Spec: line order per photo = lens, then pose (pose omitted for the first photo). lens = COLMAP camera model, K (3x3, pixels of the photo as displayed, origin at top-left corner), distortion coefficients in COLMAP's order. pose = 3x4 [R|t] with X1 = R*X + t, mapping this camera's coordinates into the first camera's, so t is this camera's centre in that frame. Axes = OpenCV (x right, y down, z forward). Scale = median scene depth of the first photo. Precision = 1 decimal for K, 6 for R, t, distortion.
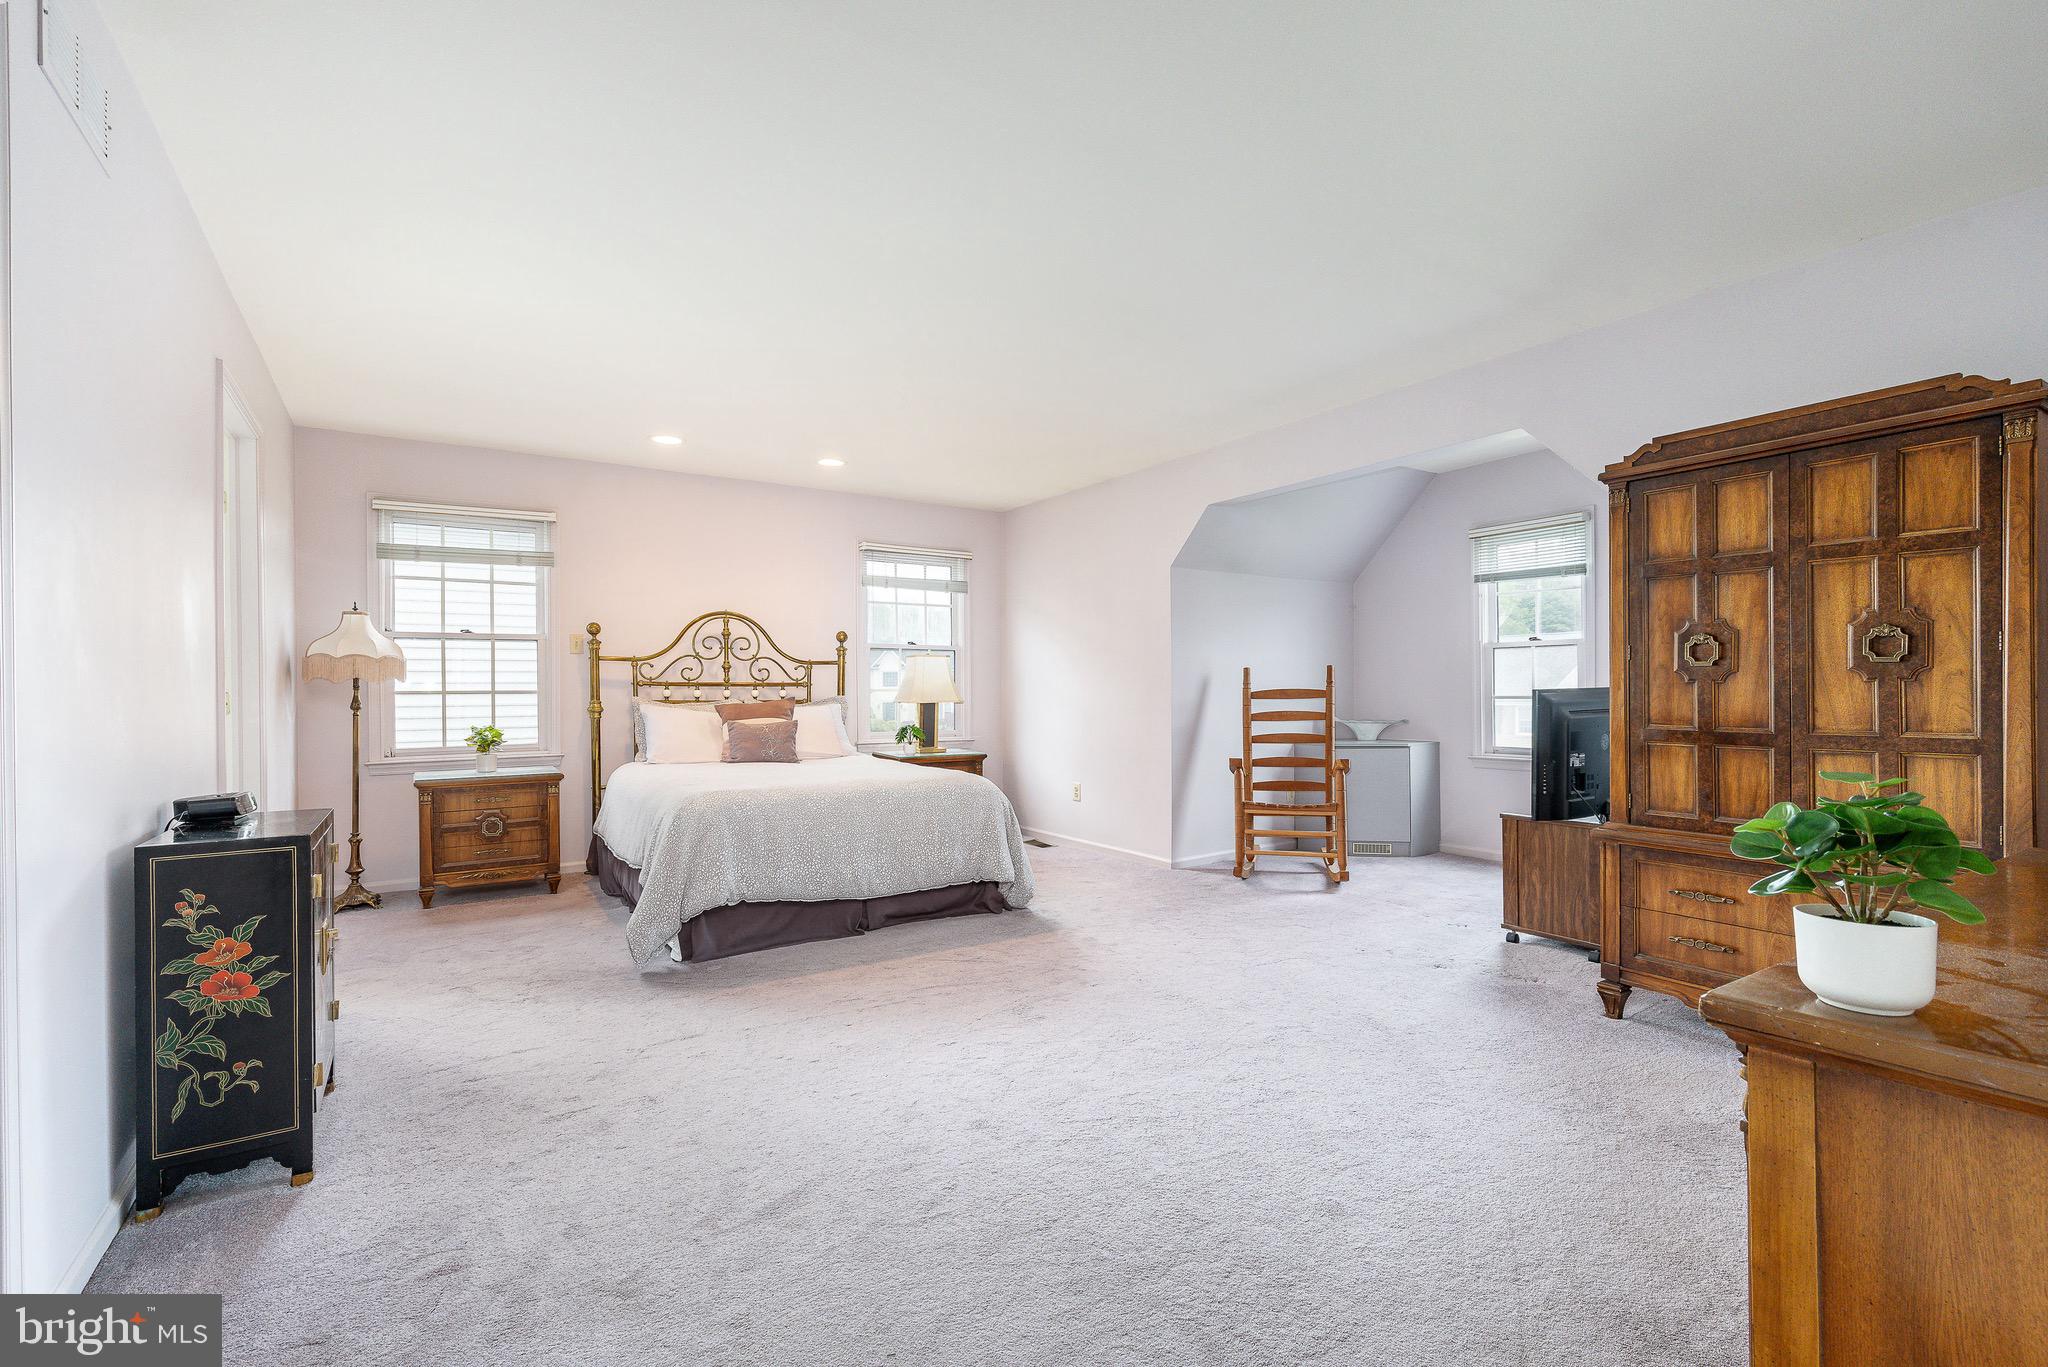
lens RADIAL K [[911.9, 0, 1024.7], [0, 911.9, 690.9], [0, 0, 1]] dist [-0.000452, -0.000459]
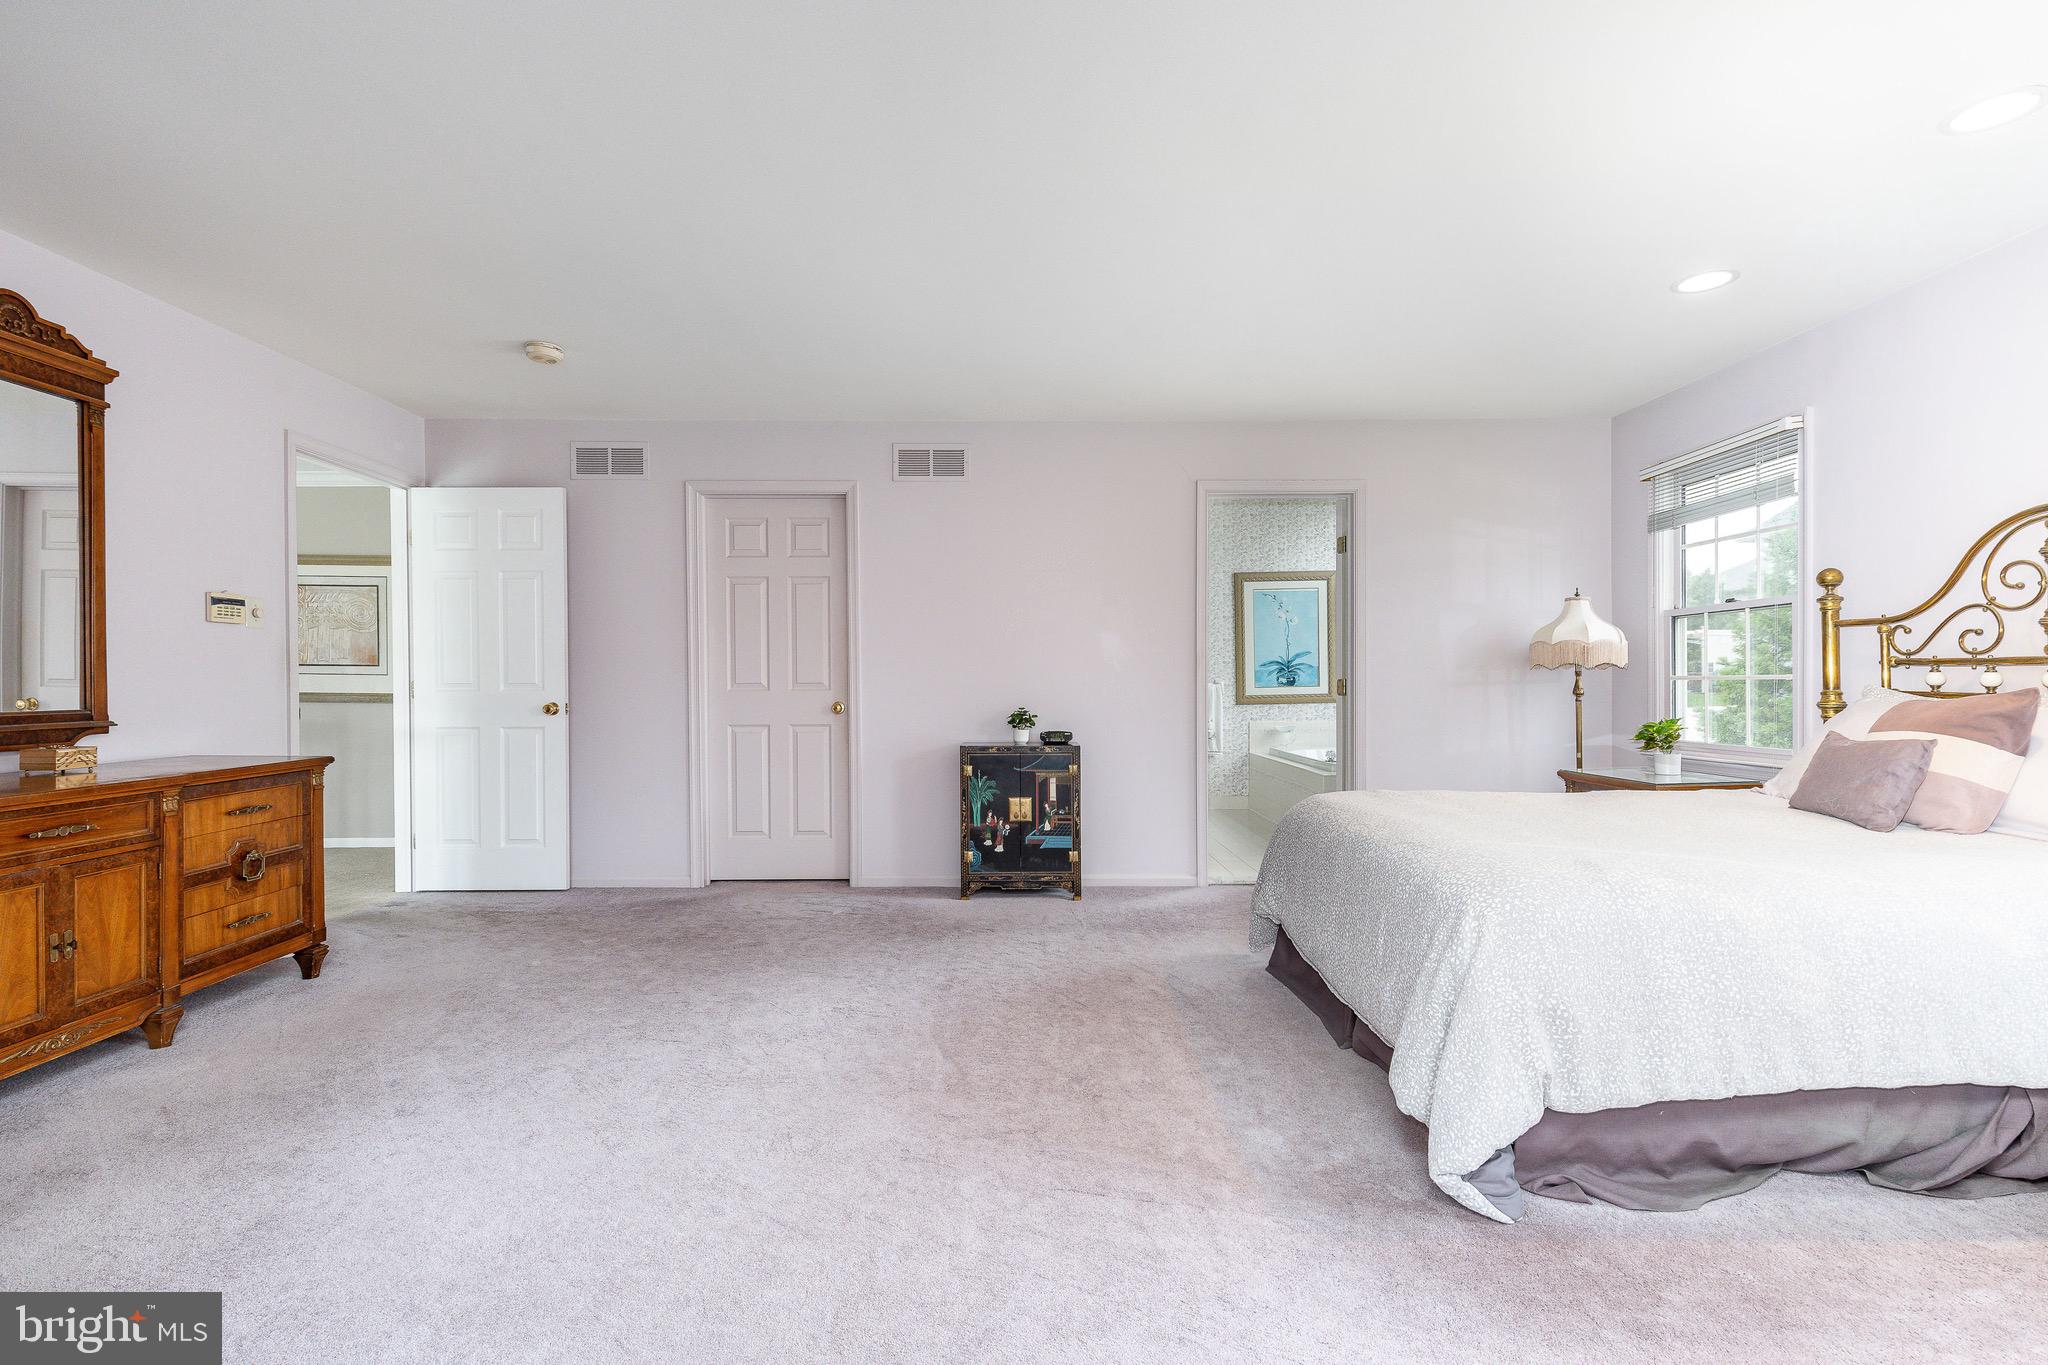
lens RADIAL K [[911.9, 0, 1029.5], [0, 911.9, 687.6], [0, 0, 1]] dist [-0.000452, -0.000459]
pose [[-0.538150, 0.011356, -0.842772, 0.348989], [0.009621, 0.999927, 0.007331, -0.001625], [0.842794, -0.004164, -0.538220, 0.843312]]
